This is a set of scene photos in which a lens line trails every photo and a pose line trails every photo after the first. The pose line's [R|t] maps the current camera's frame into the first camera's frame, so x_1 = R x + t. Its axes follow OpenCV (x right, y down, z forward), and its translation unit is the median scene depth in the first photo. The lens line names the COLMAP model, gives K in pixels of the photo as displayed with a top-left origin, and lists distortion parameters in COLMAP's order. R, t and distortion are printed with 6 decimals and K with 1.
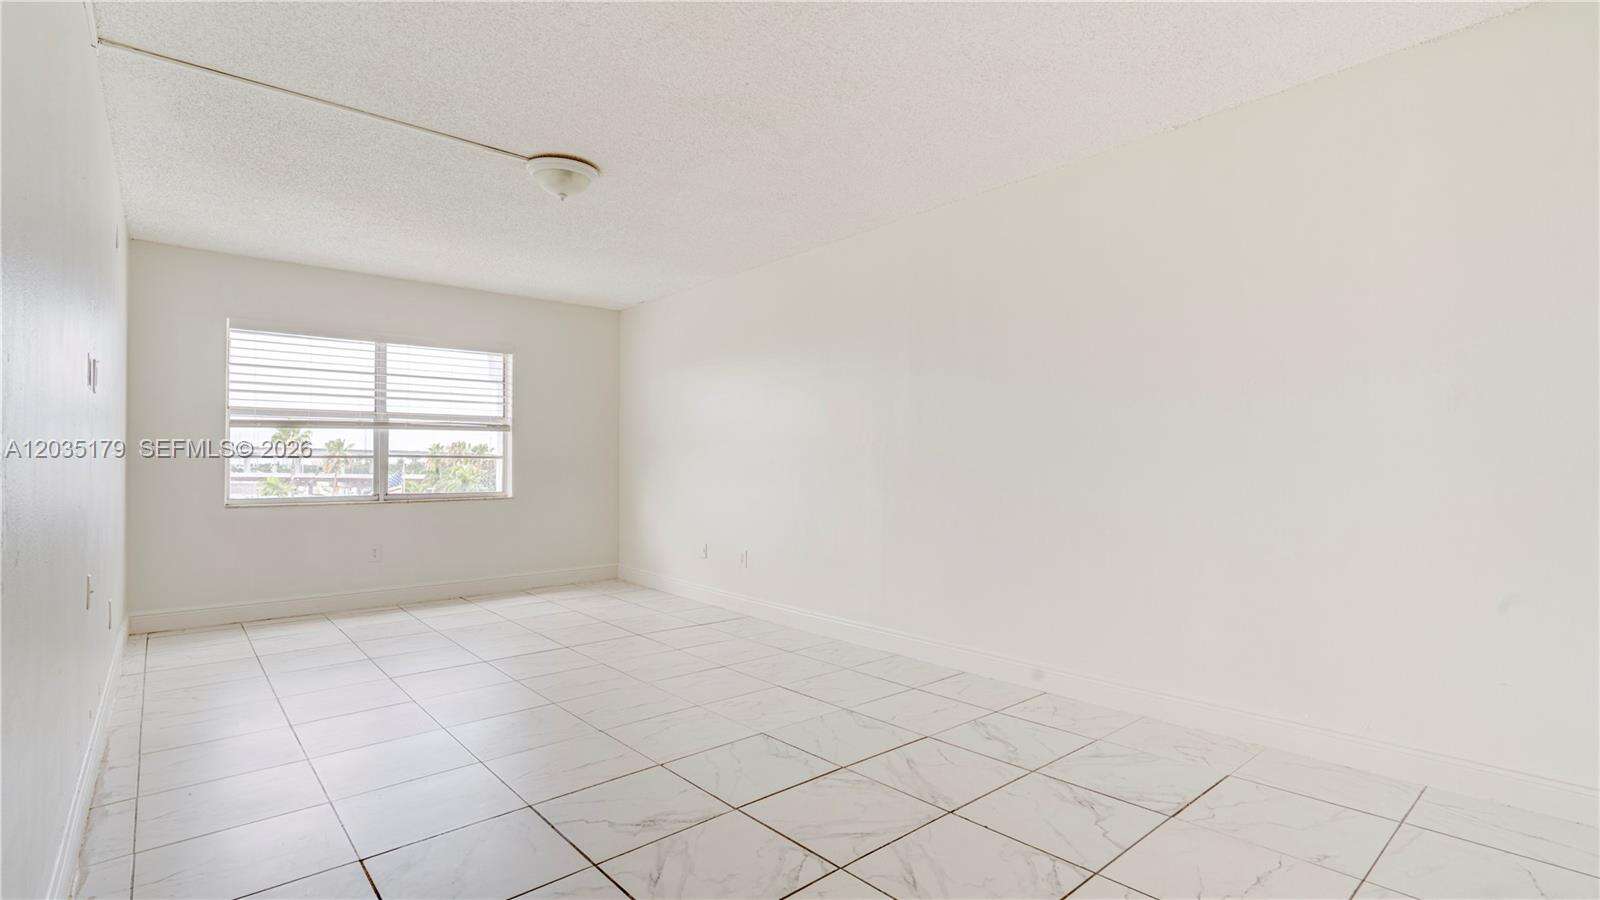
lens RADIAL K [[737.3, 0, 803.8], [0, 737.3, 459.0], [0, 0, 1]] dist [0.004461, 0.000505]
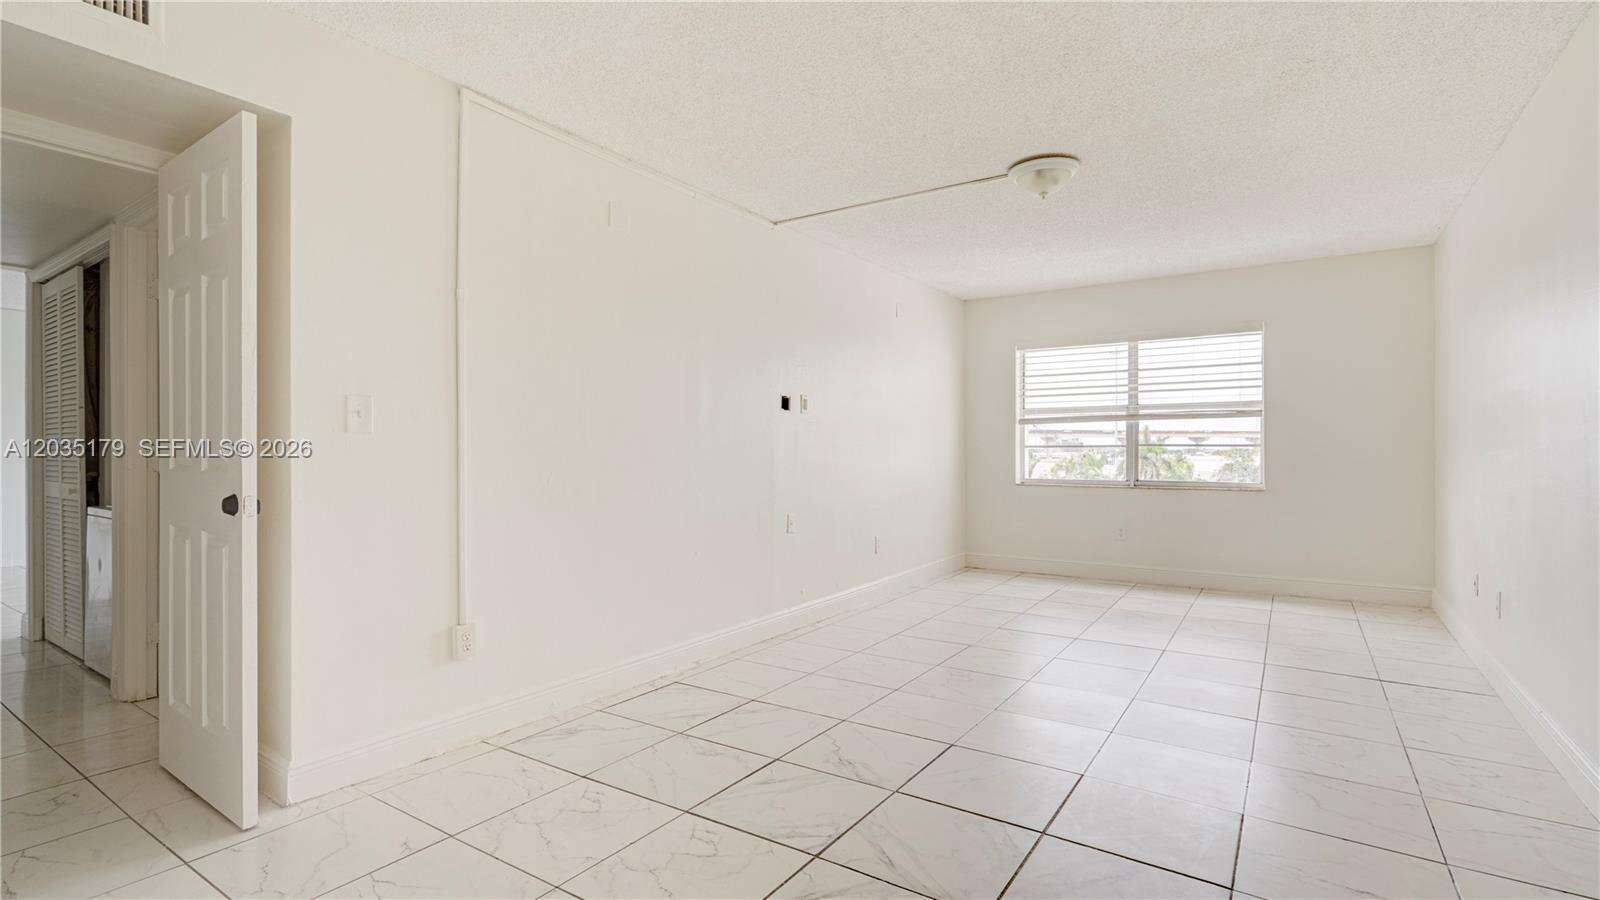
lens RADIAL K [[731.4, 0, 808.3], [0, 731.4, 445.6], [0, 0, 1]] dist [-0.001060, -0.000092]
pose [[0.258779, -0.003255, -0.965931, 0.350847], [0.002654, 0.999993, -0.002659, -0.001758], [0.965933, -0.001876, 0.258785, 0.253326]]
